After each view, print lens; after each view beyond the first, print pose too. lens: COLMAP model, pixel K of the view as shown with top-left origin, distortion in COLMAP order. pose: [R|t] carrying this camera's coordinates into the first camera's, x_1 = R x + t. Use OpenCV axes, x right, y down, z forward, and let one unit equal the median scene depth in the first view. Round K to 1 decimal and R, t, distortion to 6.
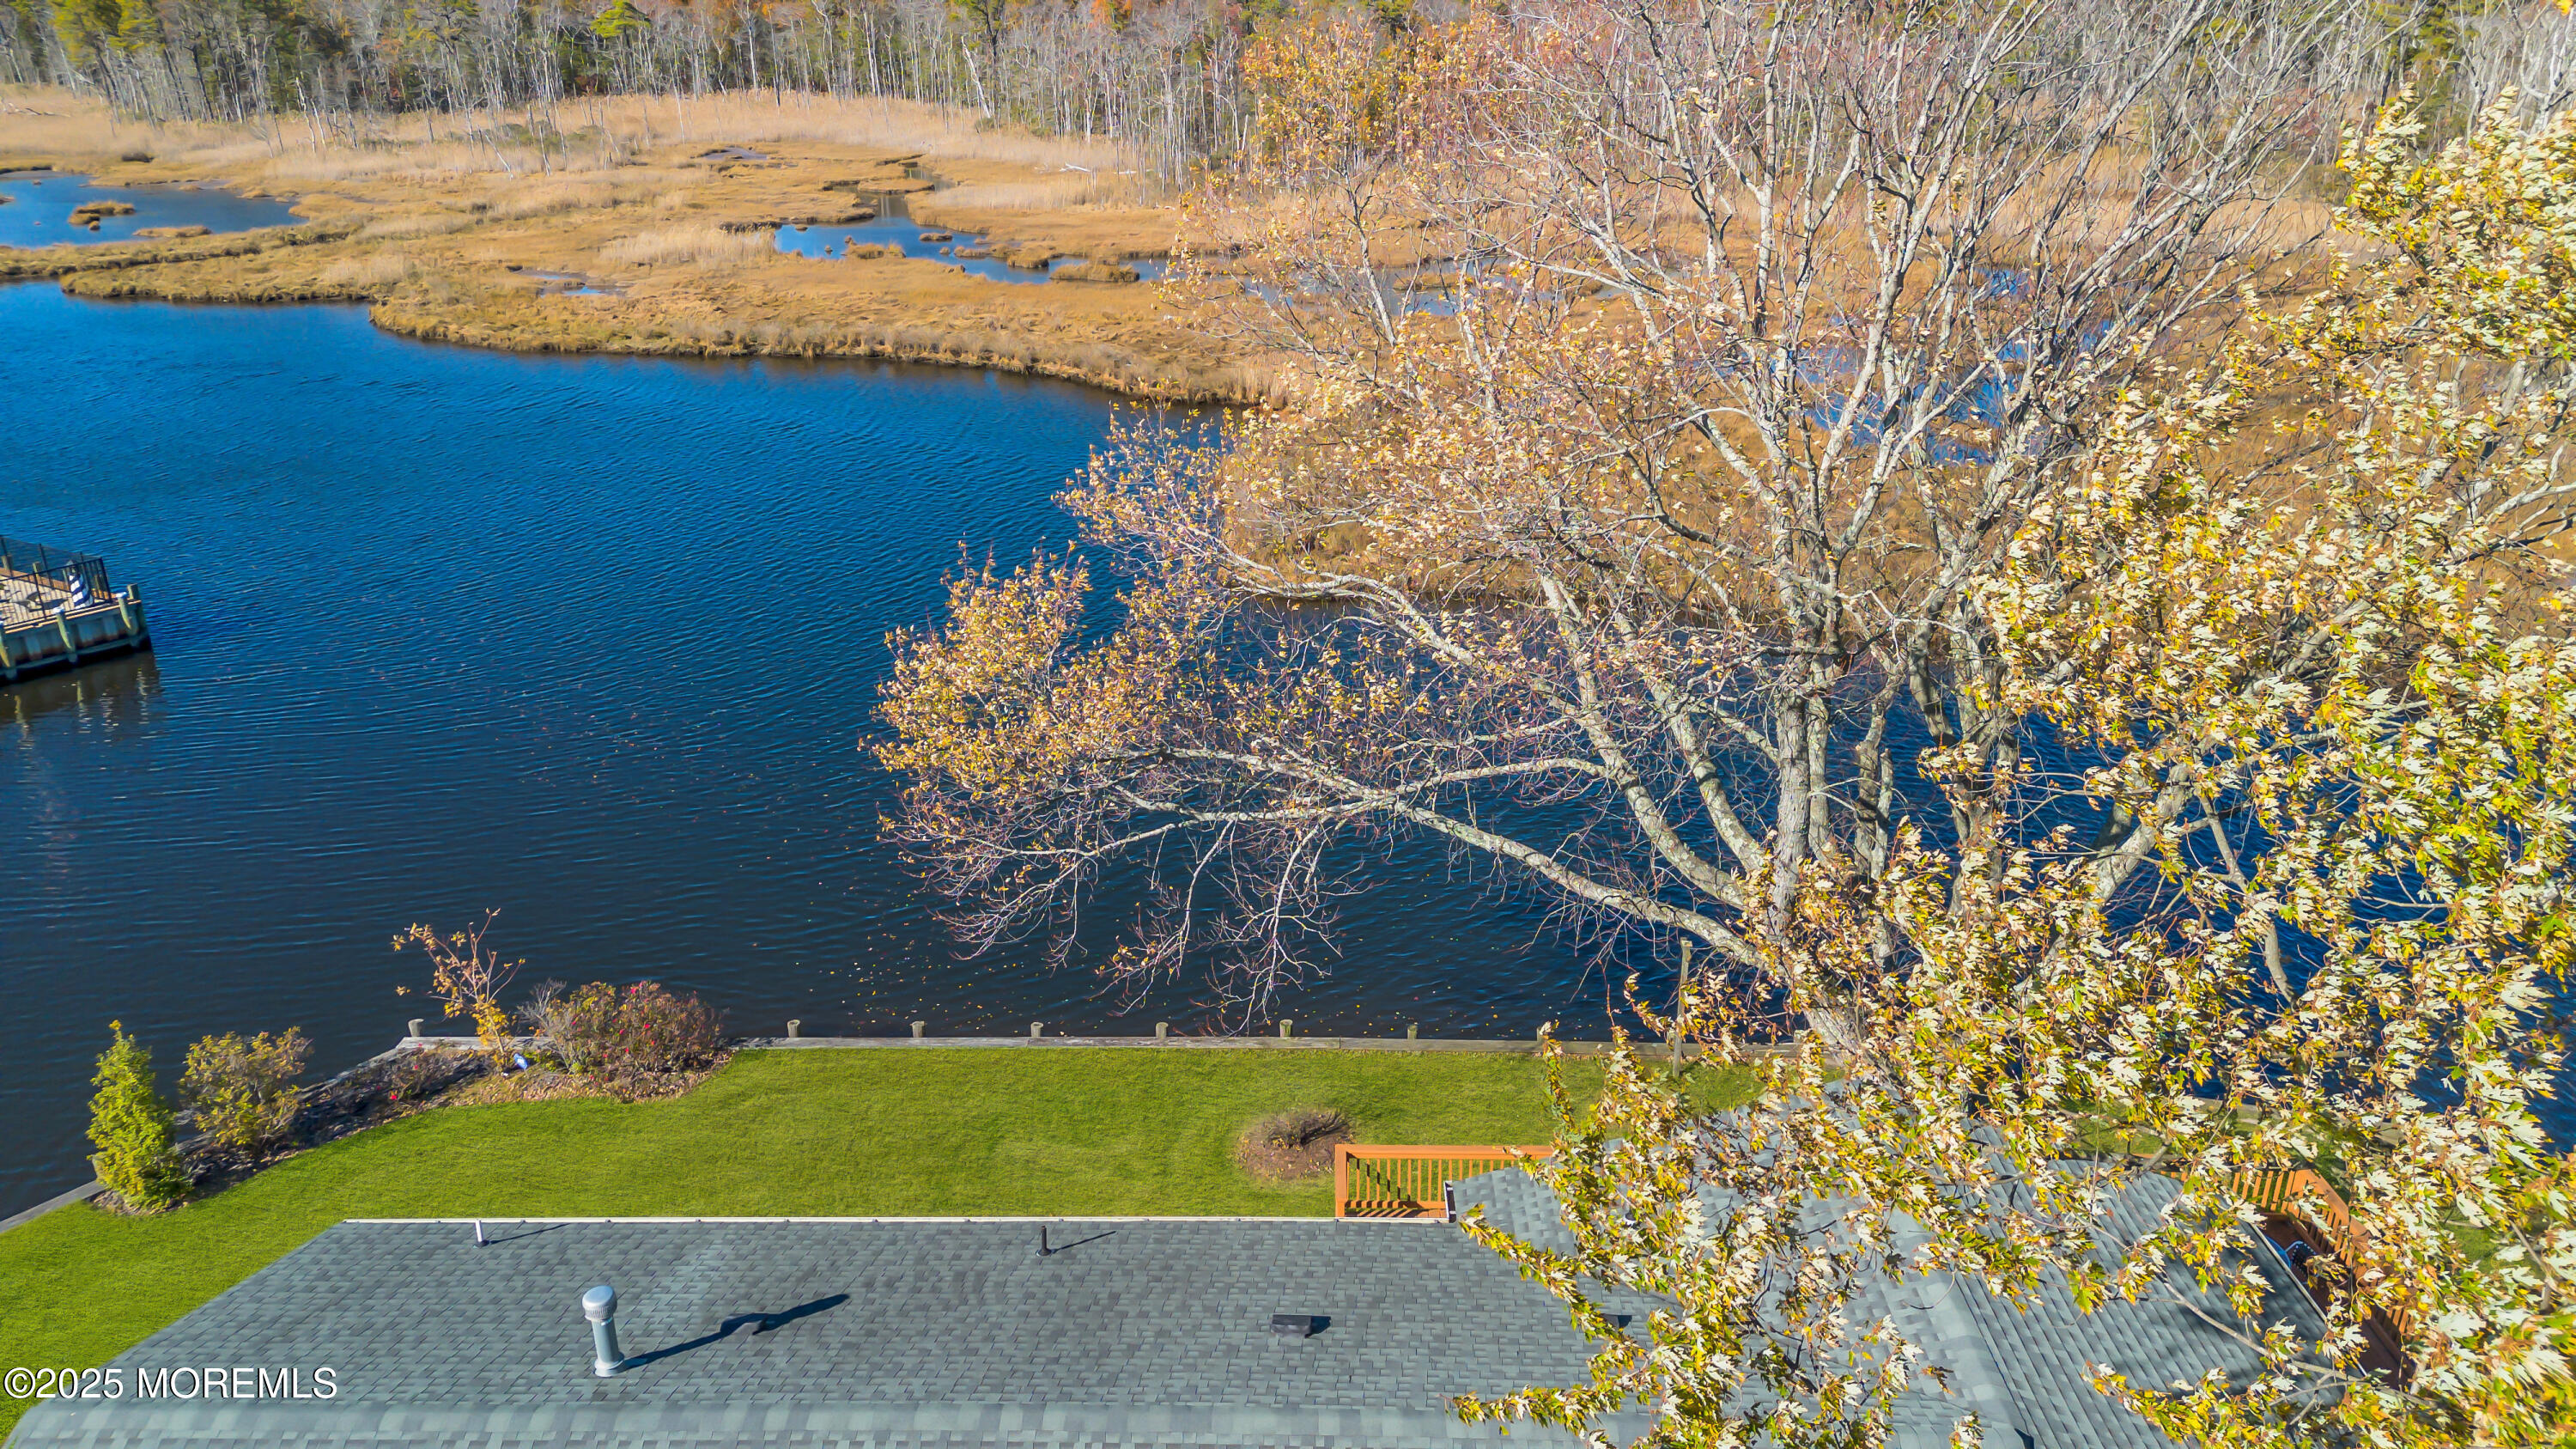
lens RADIAL K [[1798.8, 0, 1288.0], [0, 1798.8, 724.5], [0, 0, 1]] dist [0.076594, -0.053440]
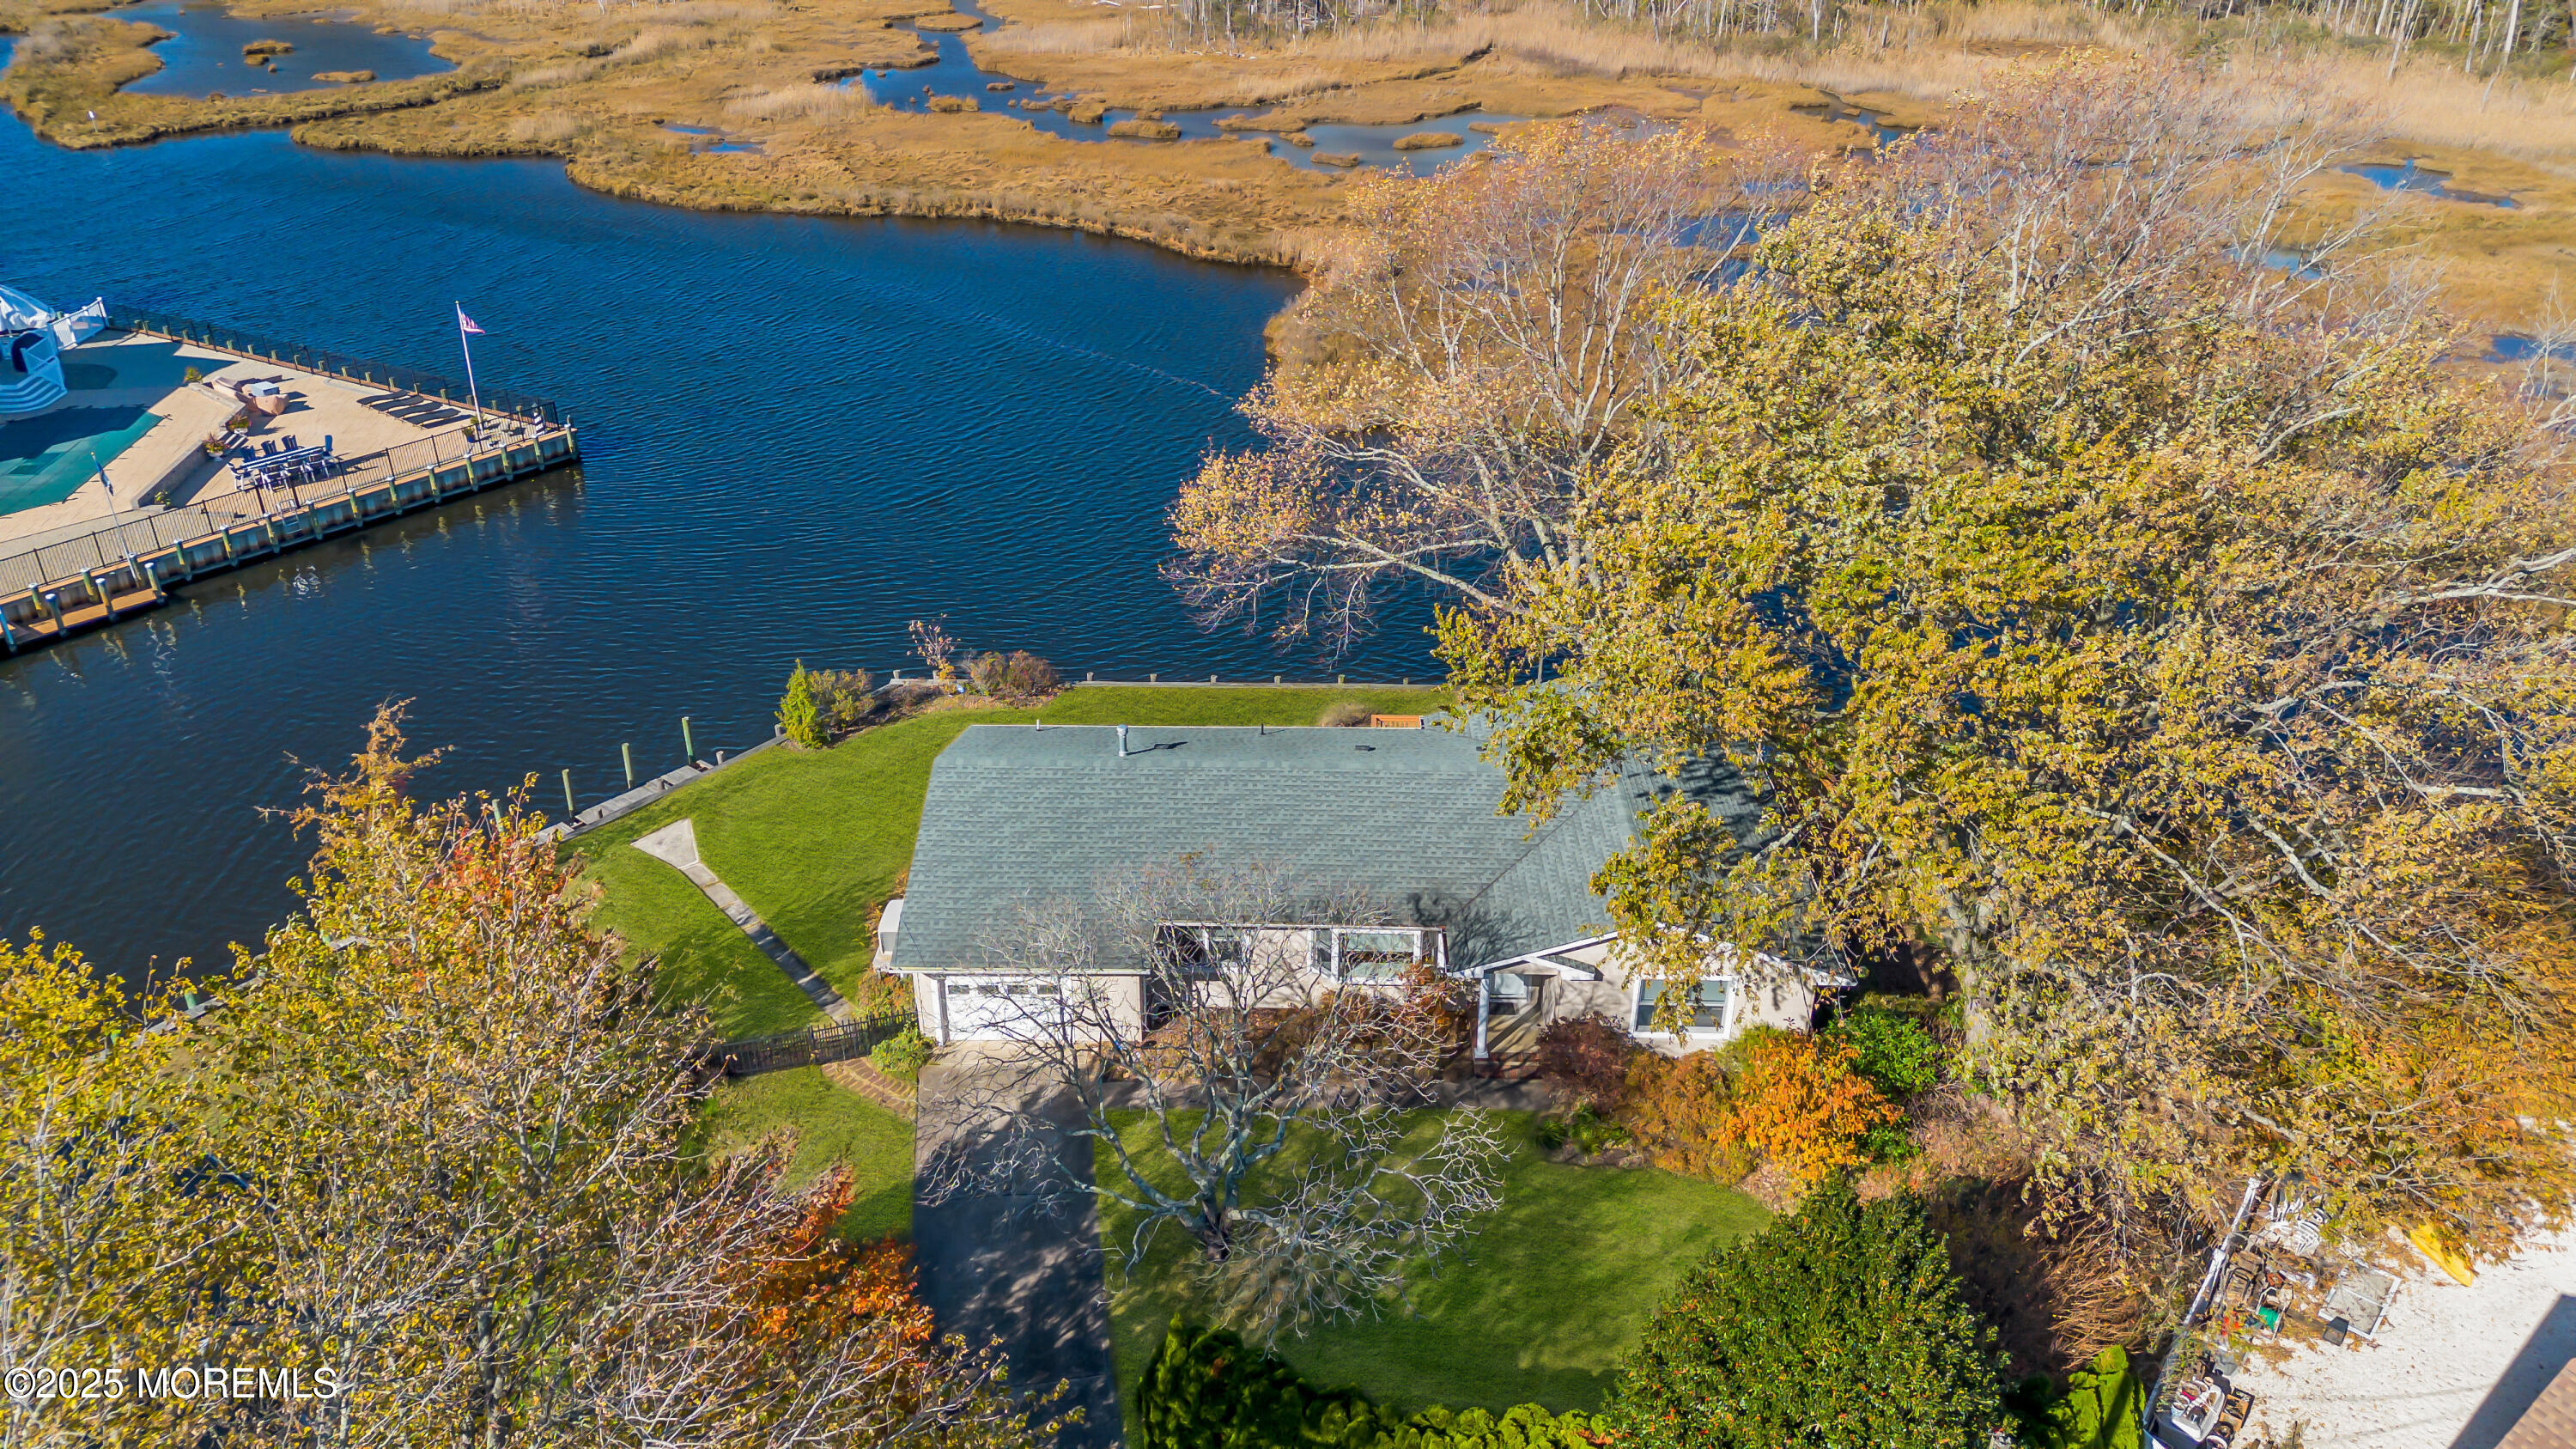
lens RADIAL K [[1810.0, 0, 1293.8], [0, 1810.0, 715.1], [0, 0, 1]] dist [0.085872, -0.085919]
pose [[0.999933, 0.004173, 0.010753, -0.020782], [-0.005380, 0.993373, 0.114807, -0.004761], [-0.010203, -0.114858, 0.993330, -0.266791]]
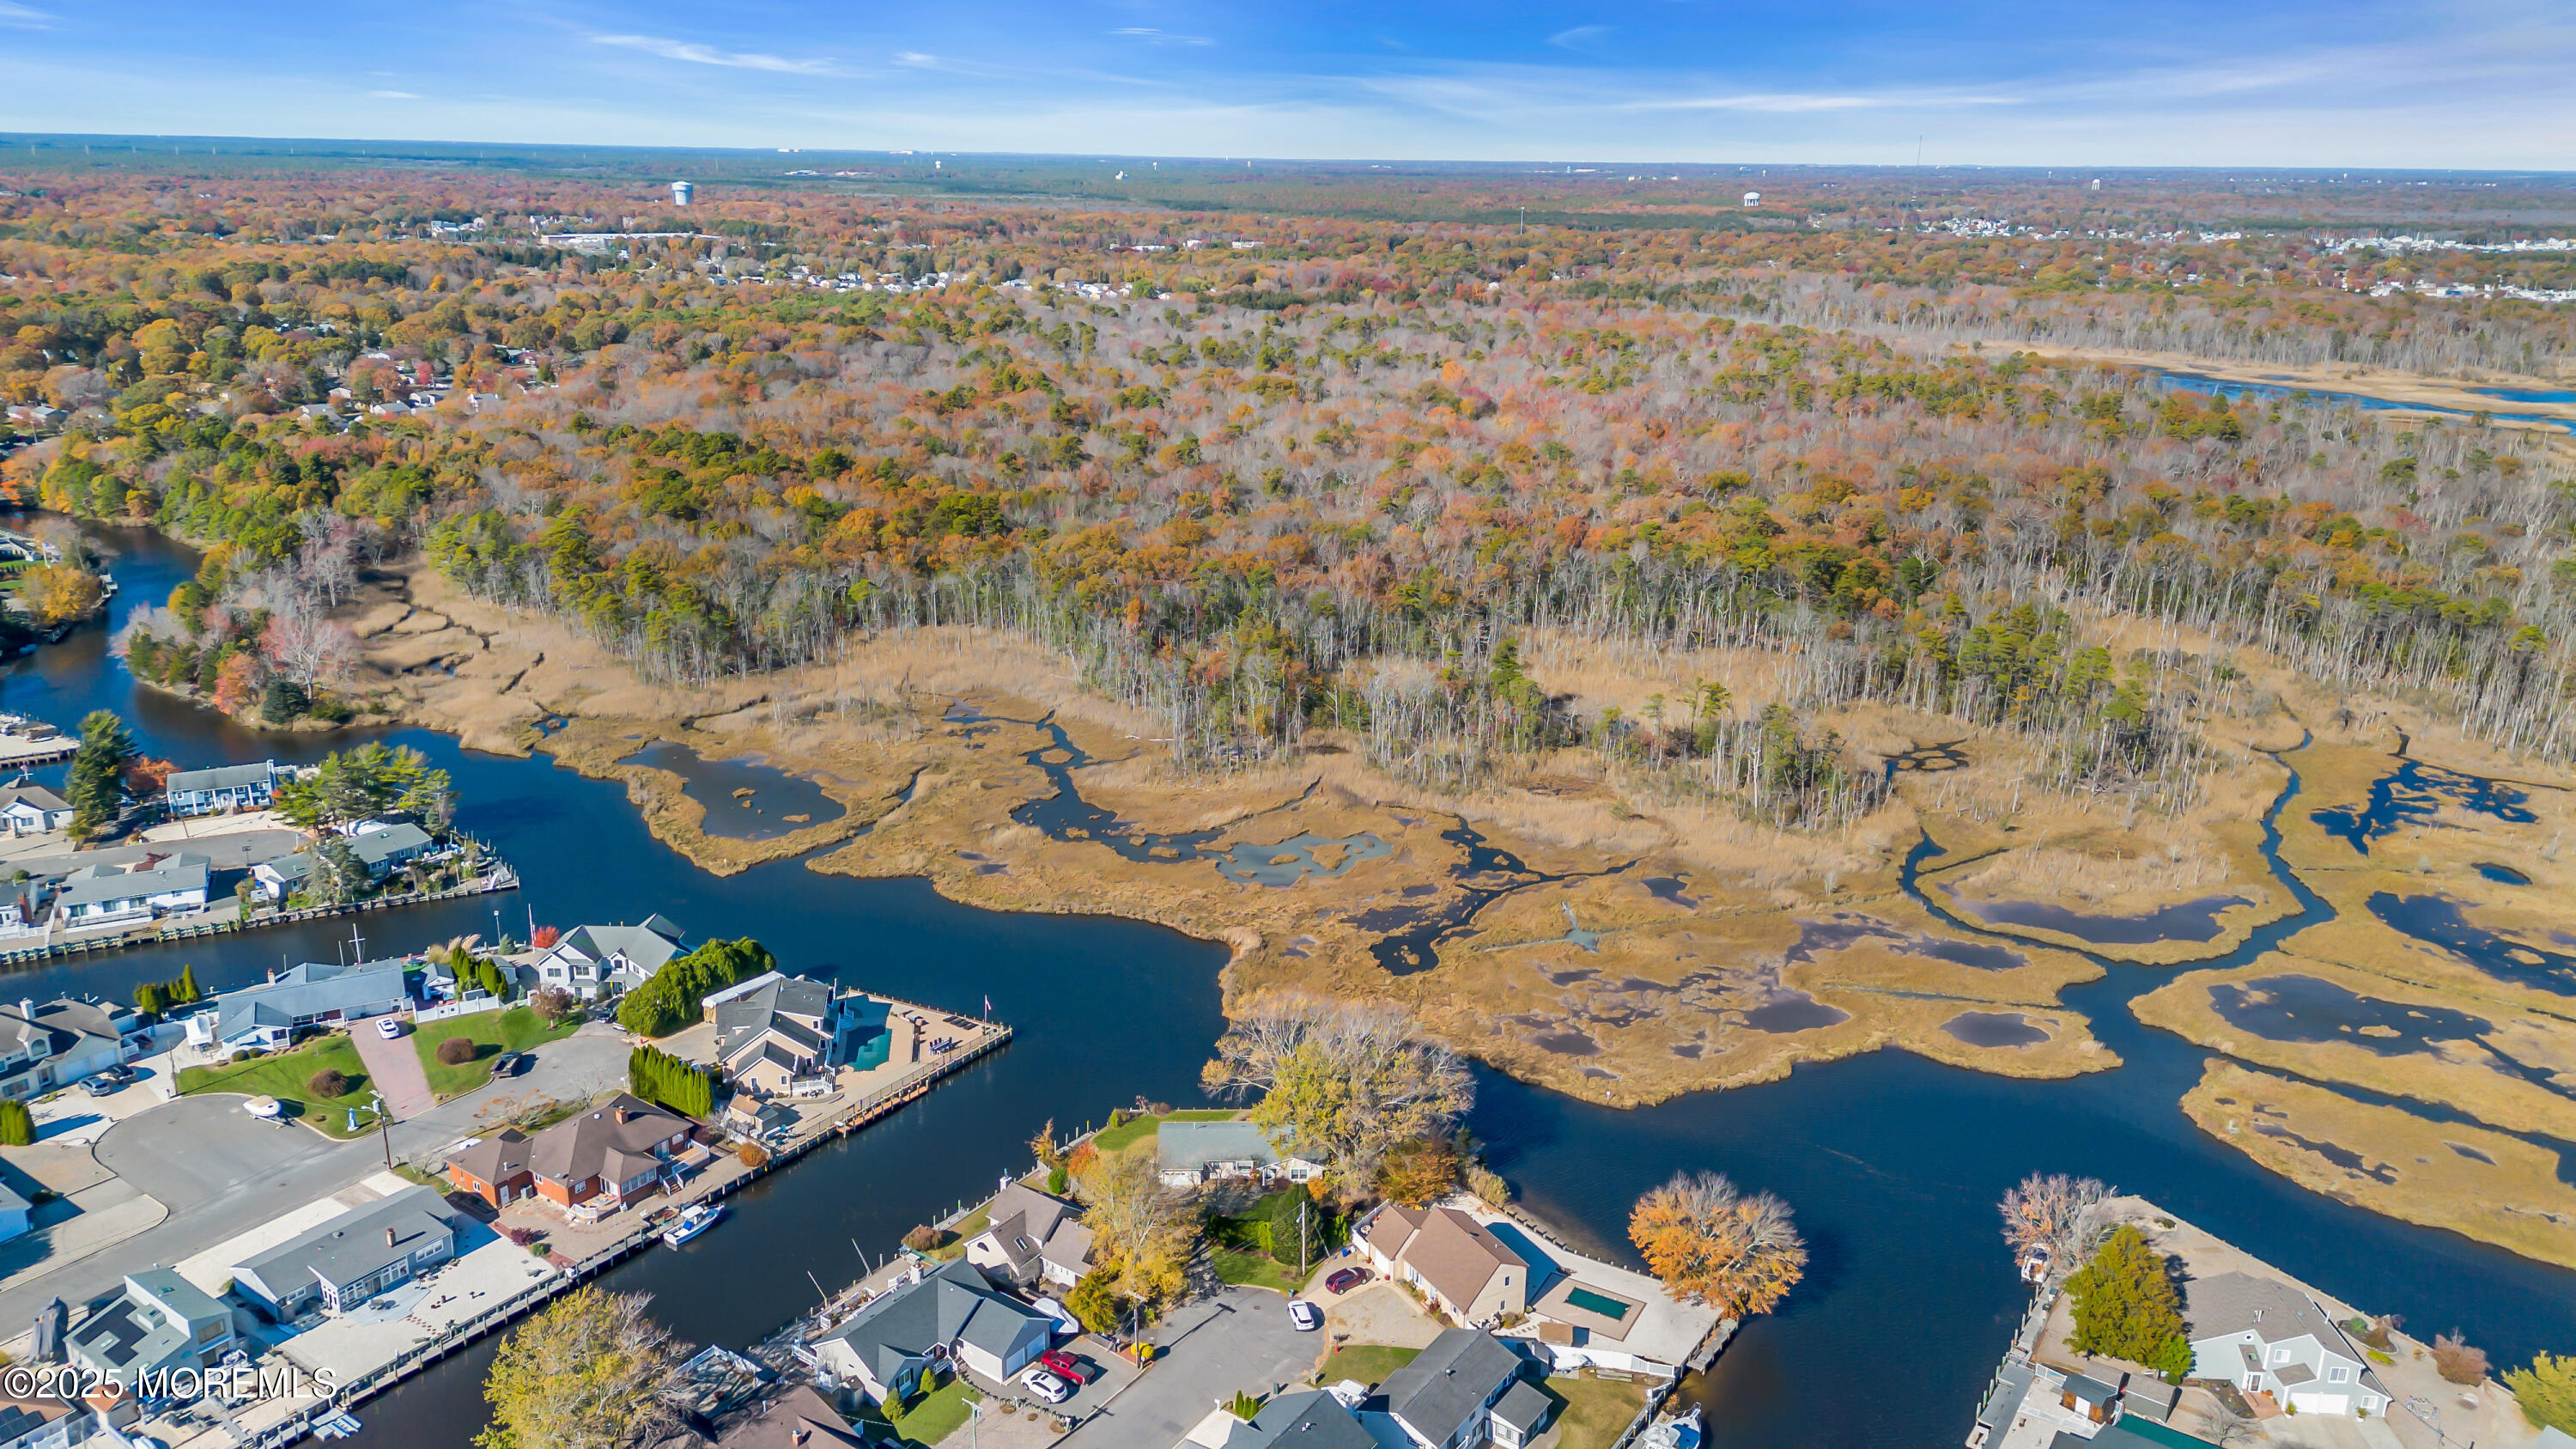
lens RADIAL K [[1810.0, 0, 1293.8], [0, 1810.0, 715.1], [0, 0, 1]] dist [0.085872, -0.085919]
pose [[0.998866, 0.002486, 0.047541, -0.042308], [0.001393, 0.996681, -0.081398, -0.252577], [-0.047585, 0.081372, 0.995547, -1.988401]]
